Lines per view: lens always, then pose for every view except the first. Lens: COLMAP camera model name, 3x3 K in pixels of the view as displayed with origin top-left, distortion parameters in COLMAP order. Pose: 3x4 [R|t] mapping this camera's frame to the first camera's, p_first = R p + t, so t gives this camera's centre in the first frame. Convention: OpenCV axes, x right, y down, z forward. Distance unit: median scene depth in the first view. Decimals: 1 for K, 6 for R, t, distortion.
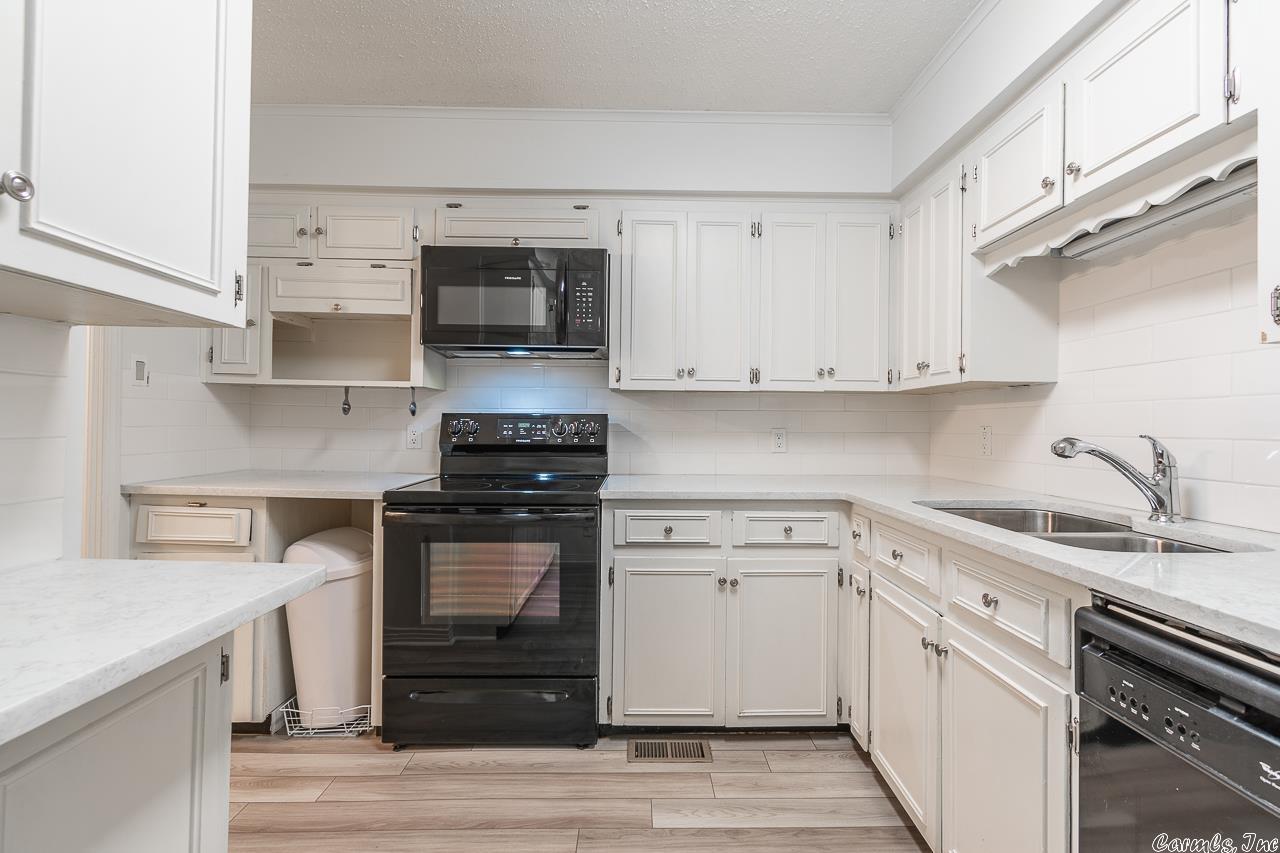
lens RADIAL K [[565.4, 0, 644.1], [0, 565.4, 421.2], [0, 0, 1]] dist [0.001165, 0.000185]
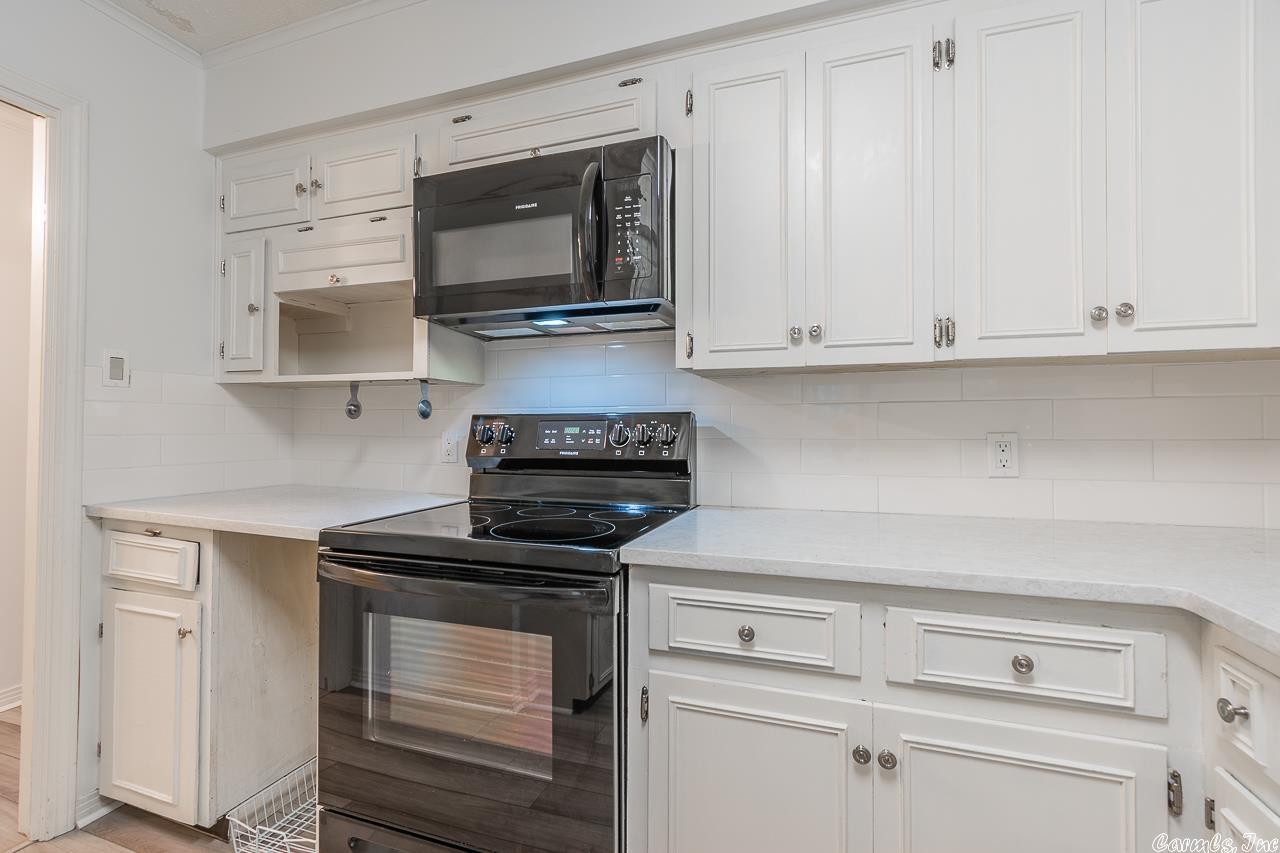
lens RADIAL K [[565.4, 0, 644.1], [0, 565.4, 421.2], [0, 0, 1]] dist [0.001165, 0.000185]
pose [[0.939456, -0.013644, -0.342398, 0.114475], [0.009854, 0.999869, -0.012807, 0.006094], [0.342528, 0.008657, 0.939468, 0.421555]]
